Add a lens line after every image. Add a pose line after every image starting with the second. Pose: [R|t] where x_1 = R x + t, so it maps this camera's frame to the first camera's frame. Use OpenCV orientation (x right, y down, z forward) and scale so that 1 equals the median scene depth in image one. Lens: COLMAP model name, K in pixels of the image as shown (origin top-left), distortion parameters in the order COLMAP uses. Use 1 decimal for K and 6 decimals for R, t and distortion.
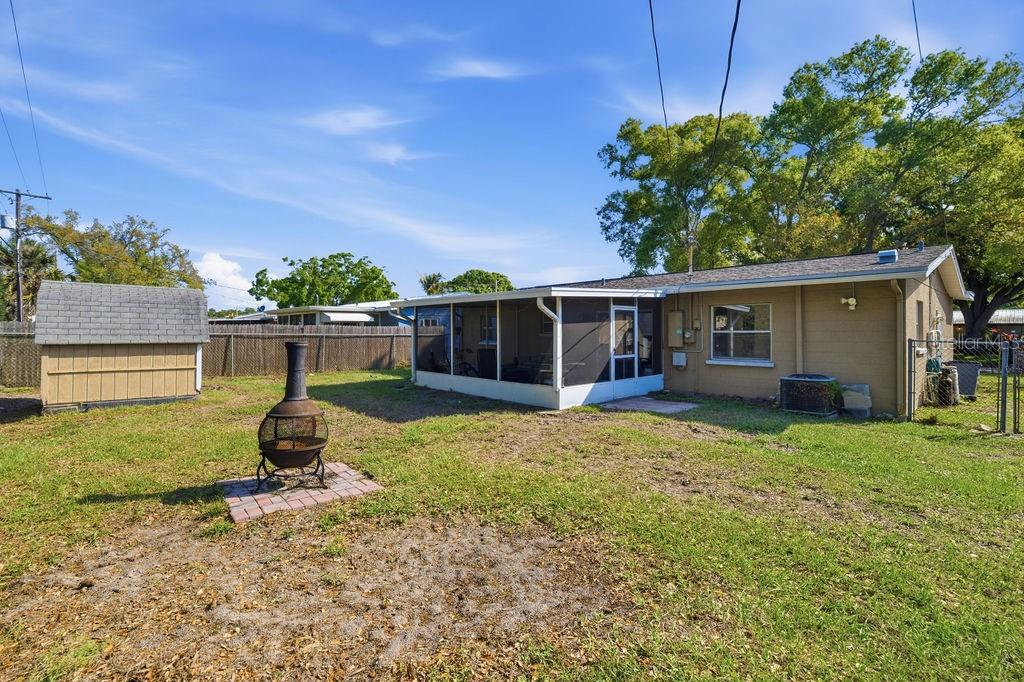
lens RADIAL K [[776.8, 0, 512.4], [0, 776.8, 332.3], [0, 0, 1]] dist [0.047144, 0.003912]
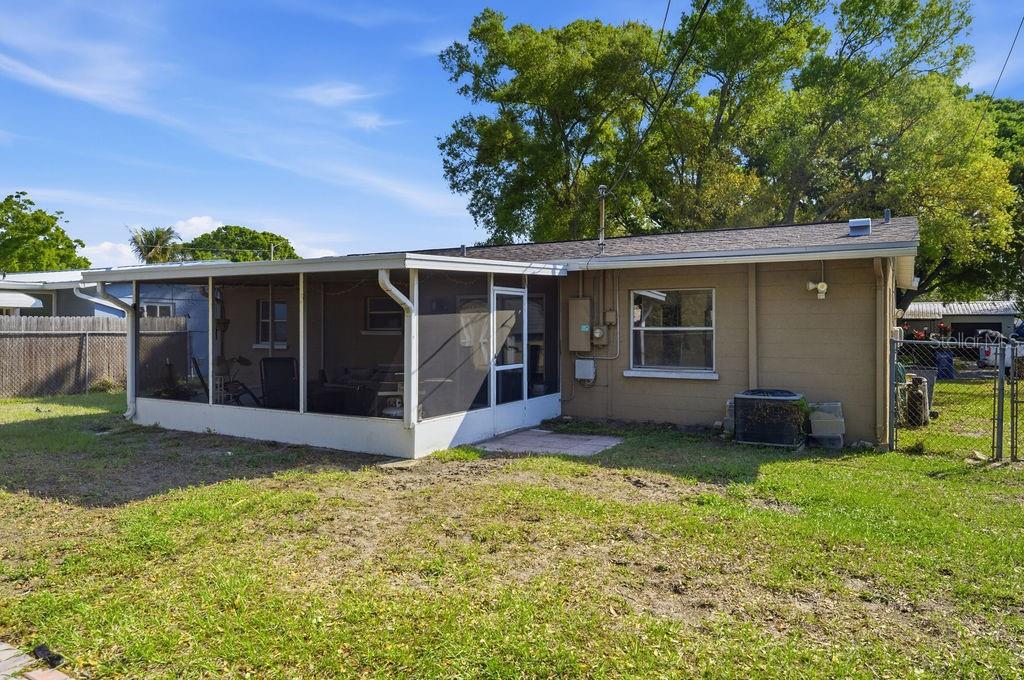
lens RADIAL K [[776.8, 0, 512.4], [0, 776.8, 331.3], [0, 0, 1]] dist [0.047144, 0.003912]
pose [[0.924448, -0.000026, 0.381308, -0.093987], [-0.003647, 0.999954, 0.008910, -0.003815], [-0.381290, -0.009627, 0.924405, 0.402513]]
